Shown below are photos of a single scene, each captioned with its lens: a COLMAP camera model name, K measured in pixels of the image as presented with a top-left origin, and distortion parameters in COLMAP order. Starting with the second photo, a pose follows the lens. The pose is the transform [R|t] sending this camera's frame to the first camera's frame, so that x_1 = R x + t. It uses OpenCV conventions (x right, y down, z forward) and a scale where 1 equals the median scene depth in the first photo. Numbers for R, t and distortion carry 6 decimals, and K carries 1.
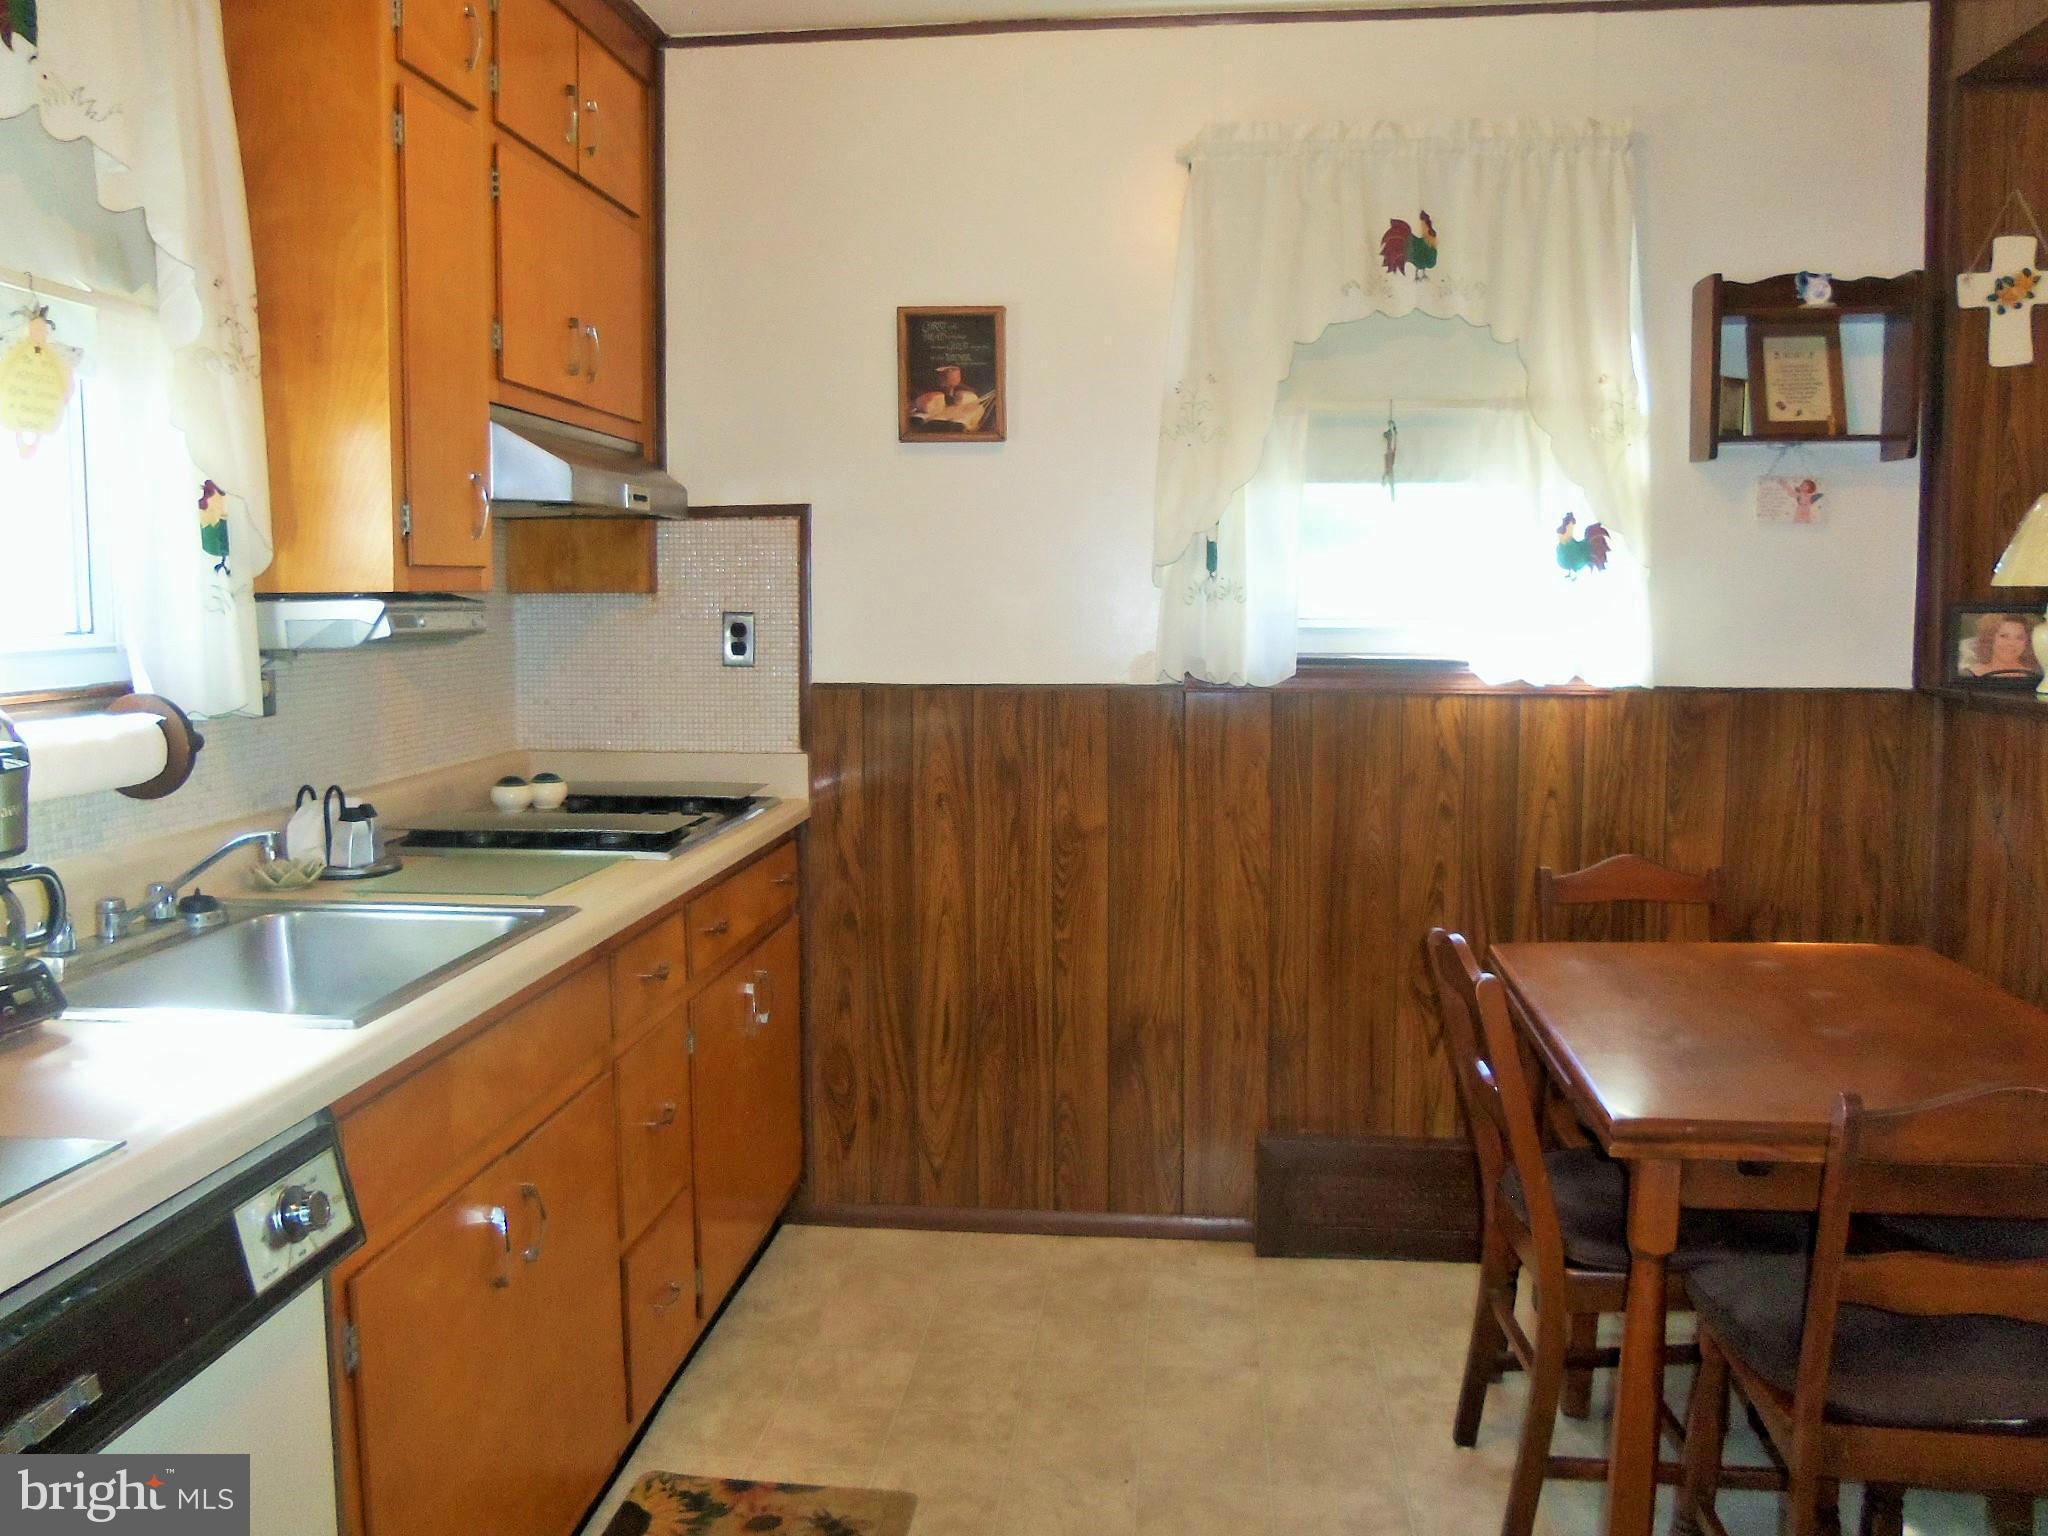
lens RADIAL K [[1695.2, 0, 1021.3], [0, 1695.2, 768.0], [0, 0, 1]] dist [-0.067890, 0.064588]
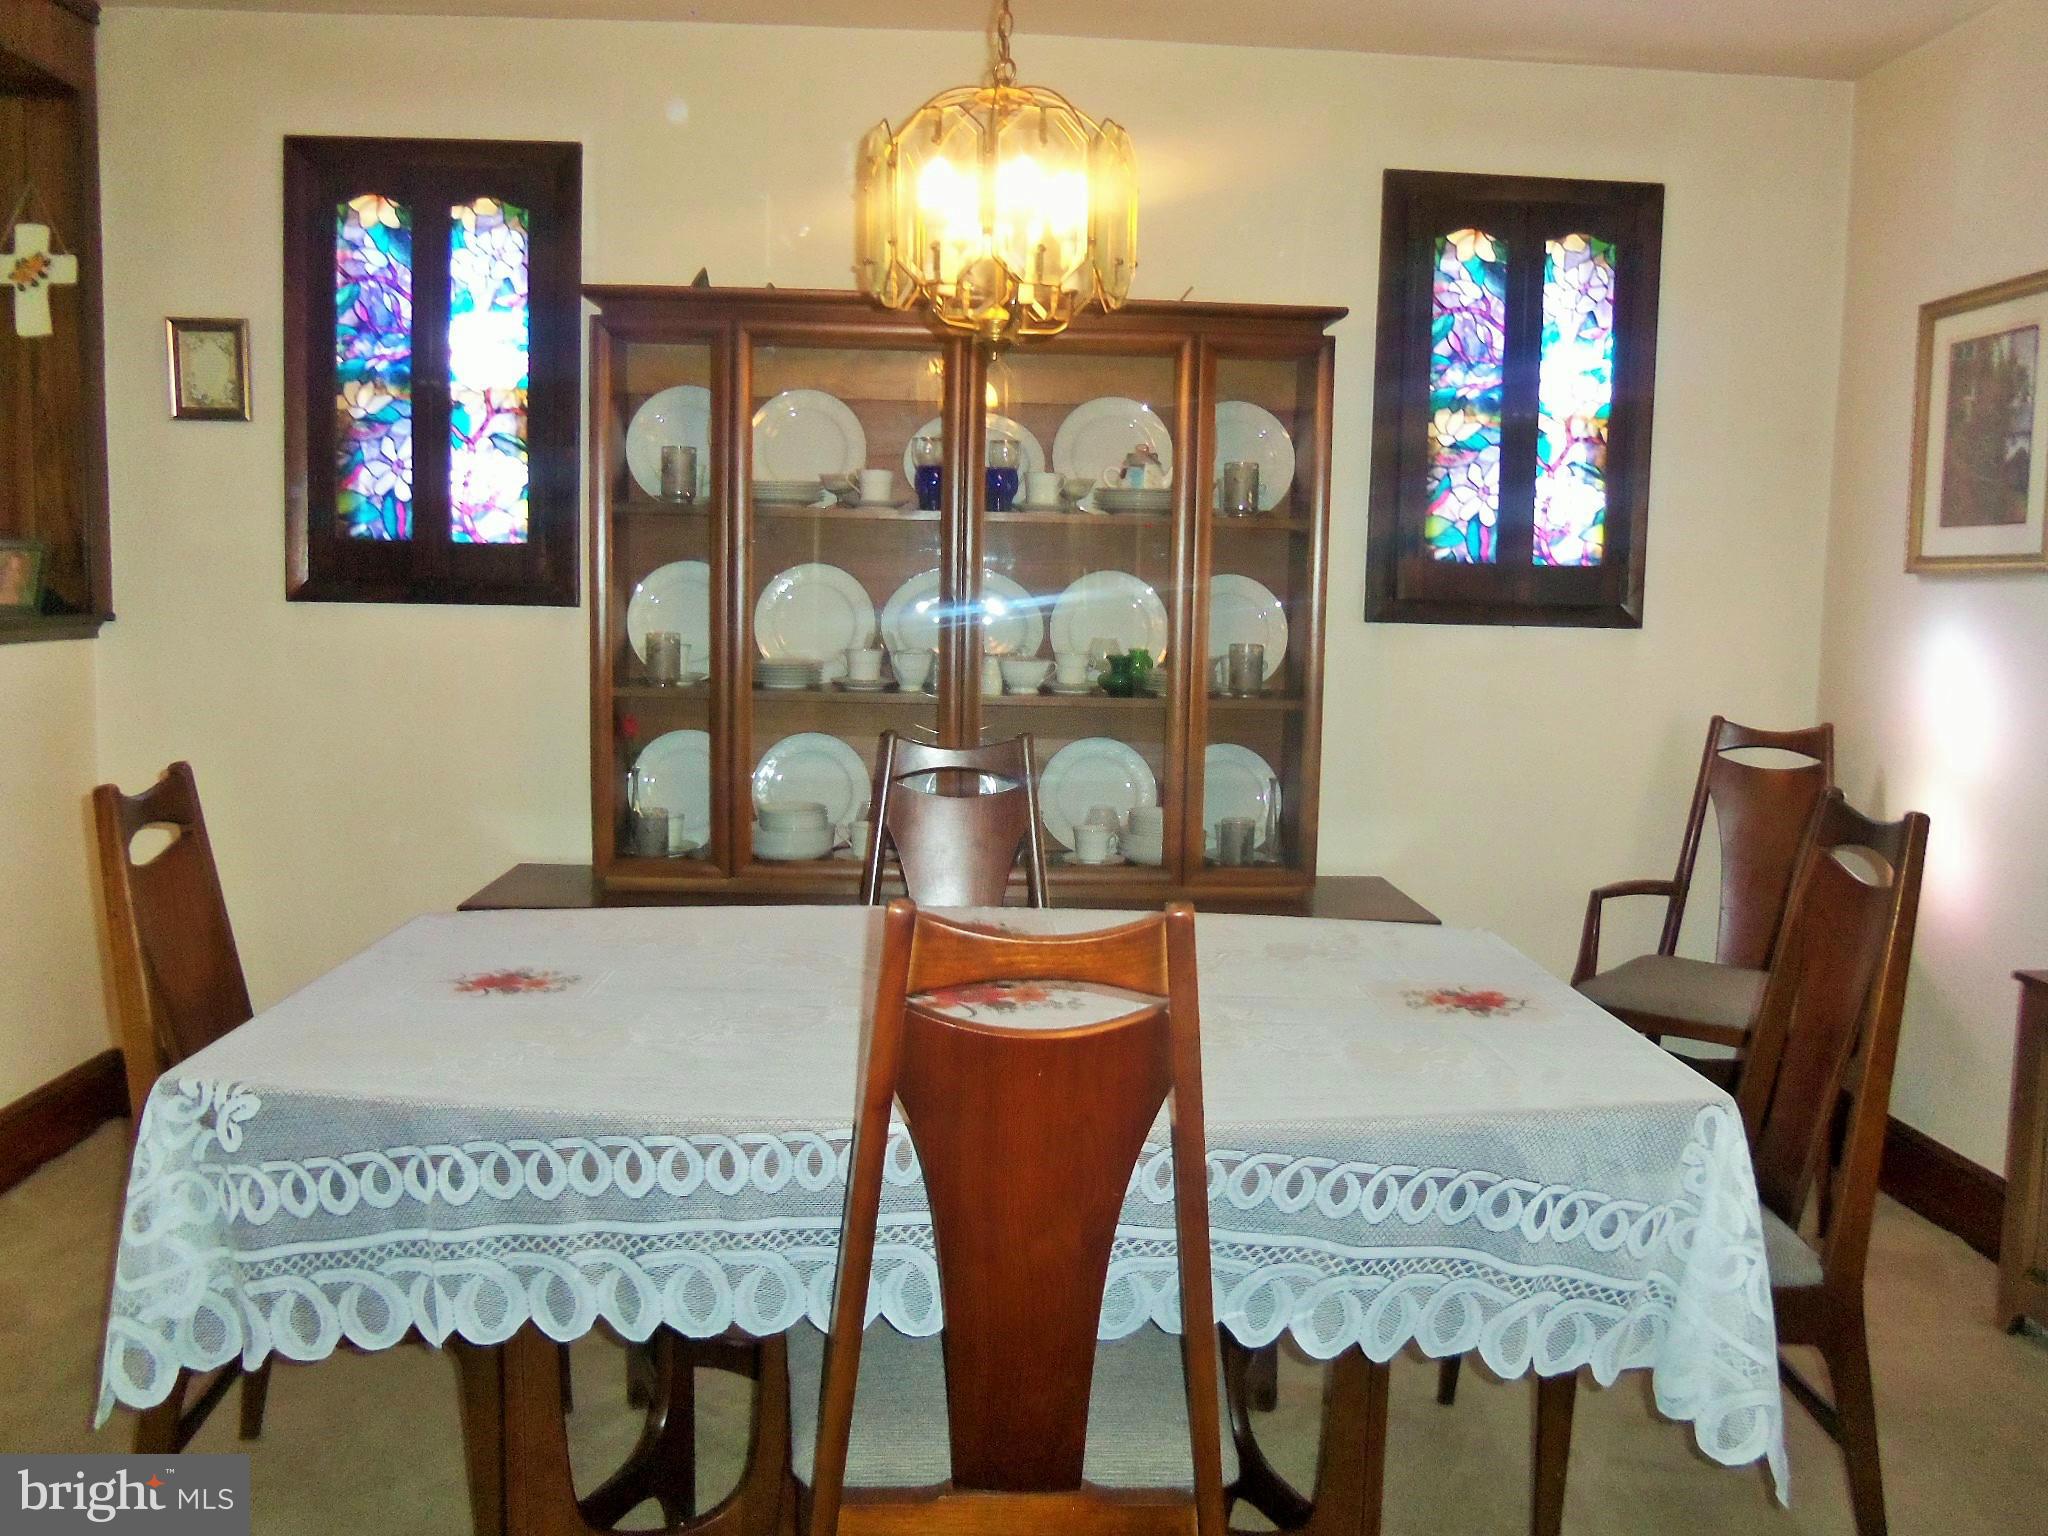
lens RADIAL K [[1695.2, 0, 1040.8], [0, 1695.2, 748.2], [0, 0, 1]] dist [-0.067890, 0.064588]
pose [[0.989839, 0.011863, 0.141699, 1.123502], [-0.012854, 0.999899, 0.006085, 0.026750], [-0.141612, -0.007844, 0.989891, -0.239209]]
